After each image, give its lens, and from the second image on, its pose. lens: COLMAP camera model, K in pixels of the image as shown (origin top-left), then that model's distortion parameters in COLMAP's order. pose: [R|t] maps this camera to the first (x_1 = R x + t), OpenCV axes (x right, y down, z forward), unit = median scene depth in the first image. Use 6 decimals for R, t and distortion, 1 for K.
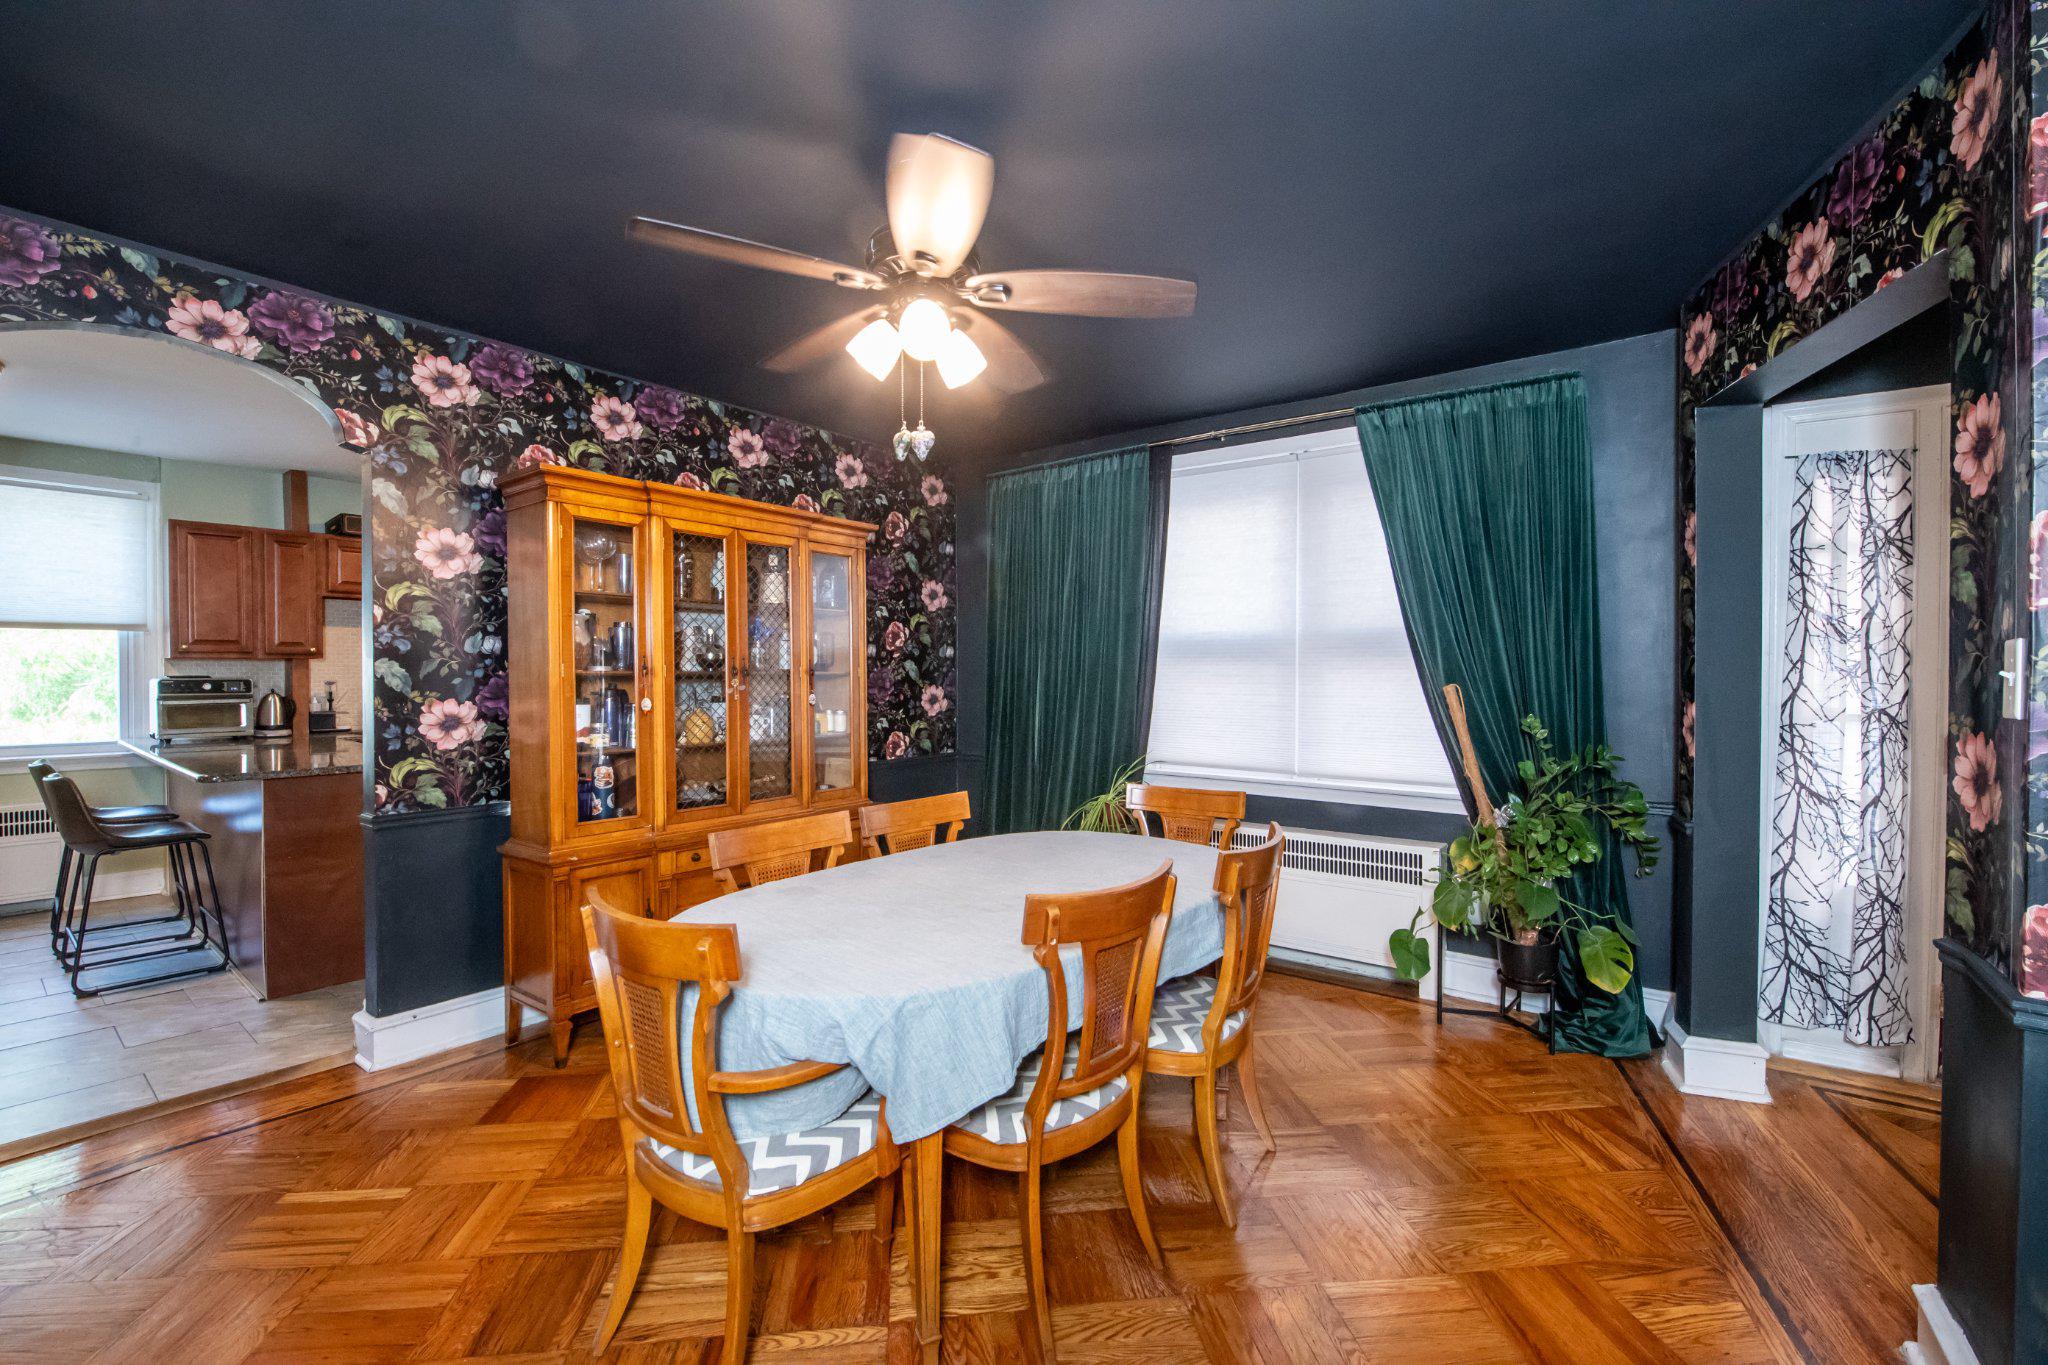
lens RADIAL K [[869.0, 0, 1001.7], [0, 869.0, 689.7], [0, 0, 1]] dist [-0.011456, -0.001166]
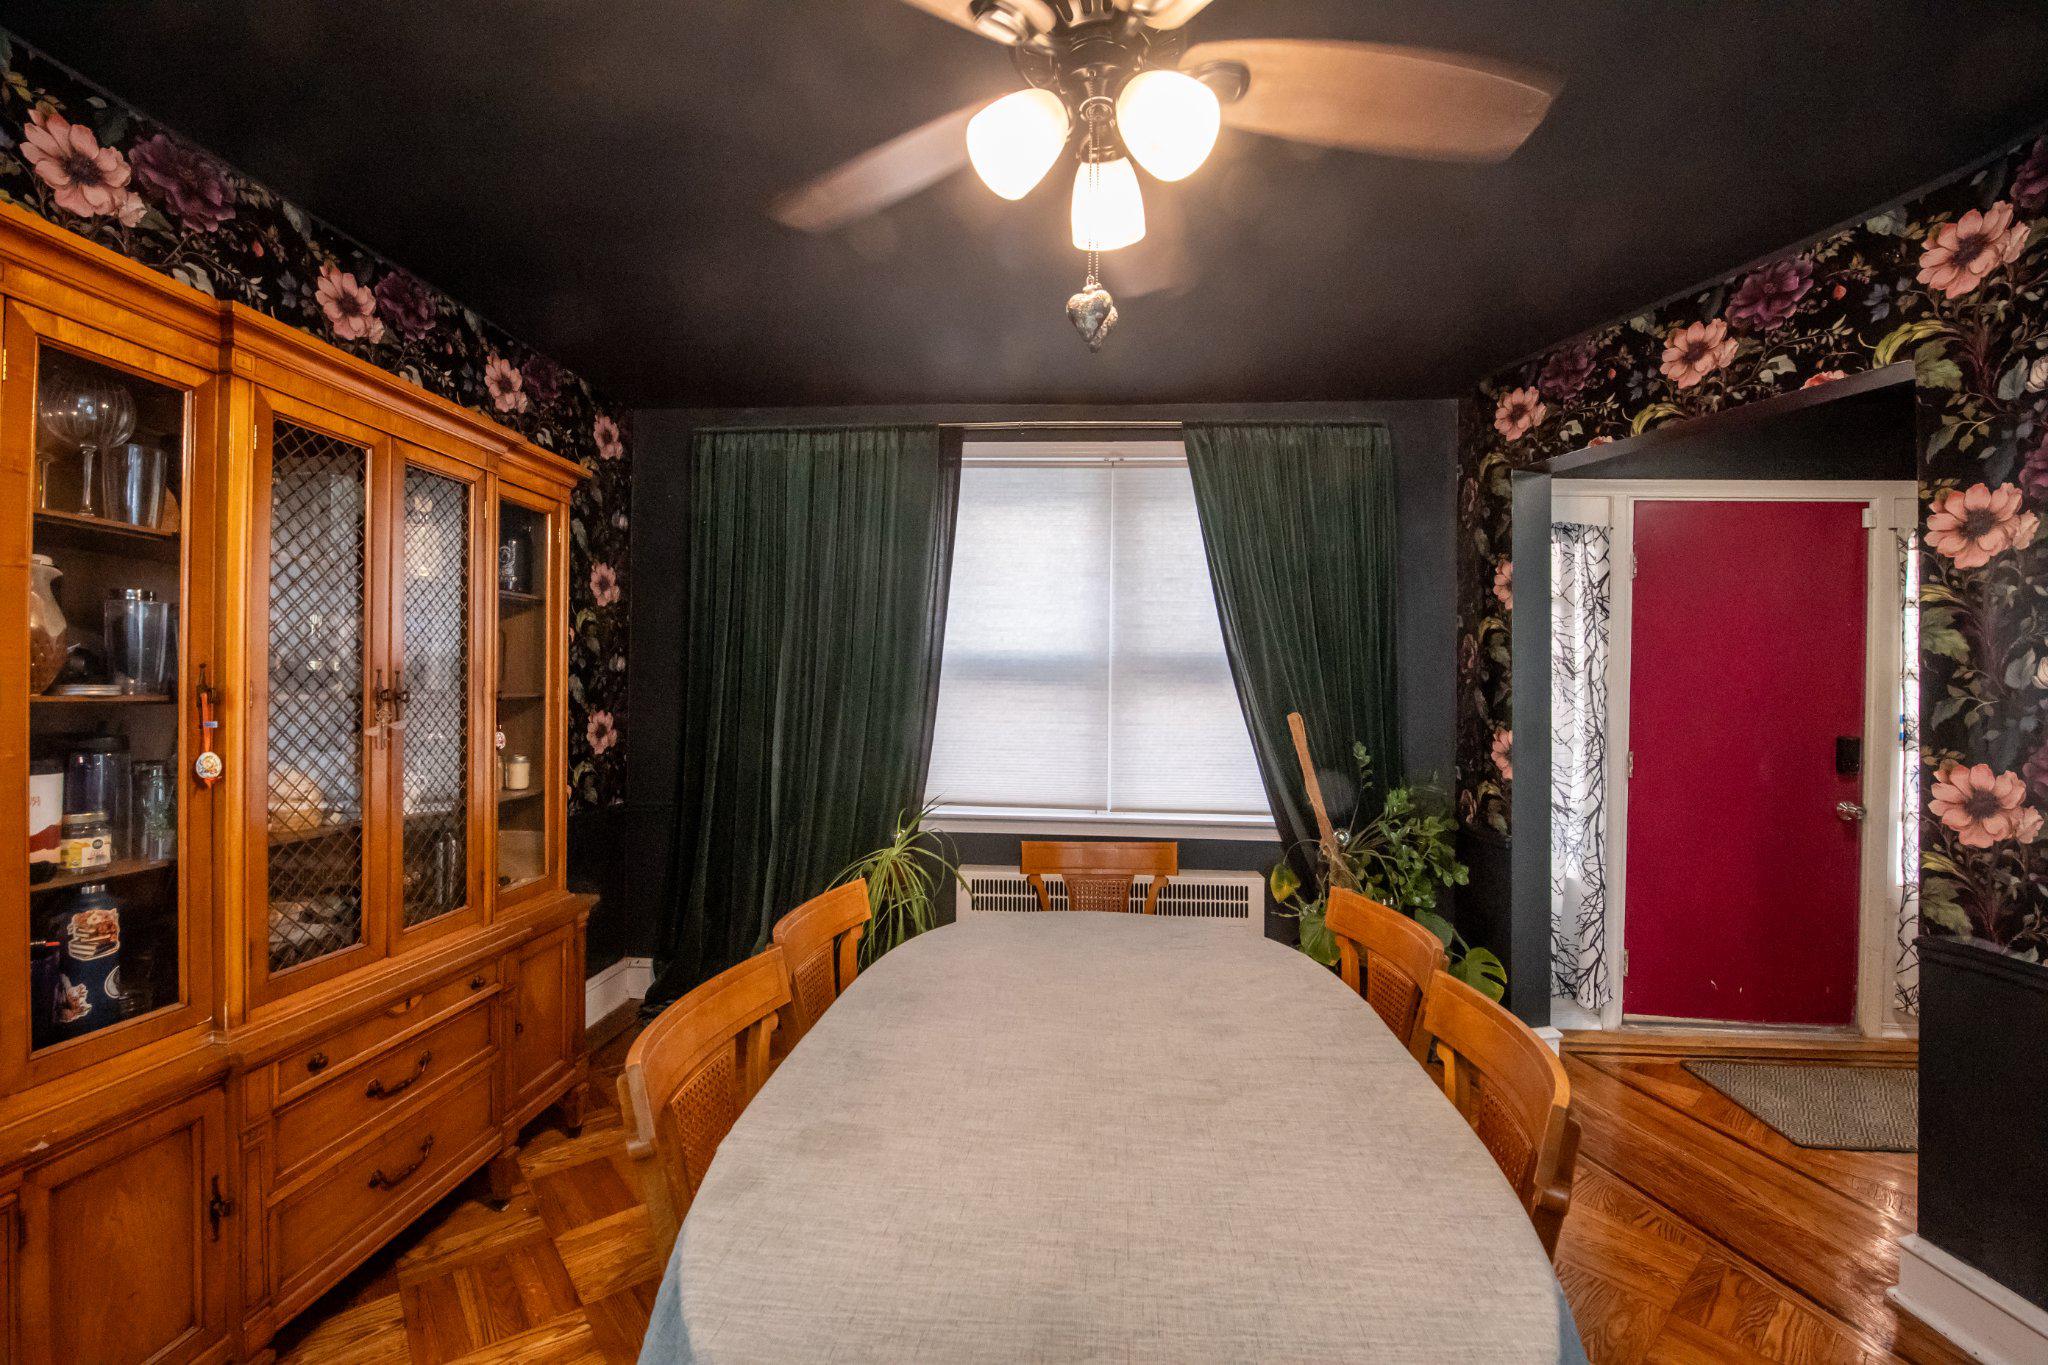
lens RADIAL K [[869.0, 0, 1024.0], [0, 869.0, 681.0], [0, 0, 1]] dist [-0.011456, -0.001166]
pose [[0.830210, 0.014861, 0.557253, -0.273959], [0.000152, 0.999639, -0.026885, -0.015036], [-0.557451, 0.022405, 0.829907, 0.323917]]
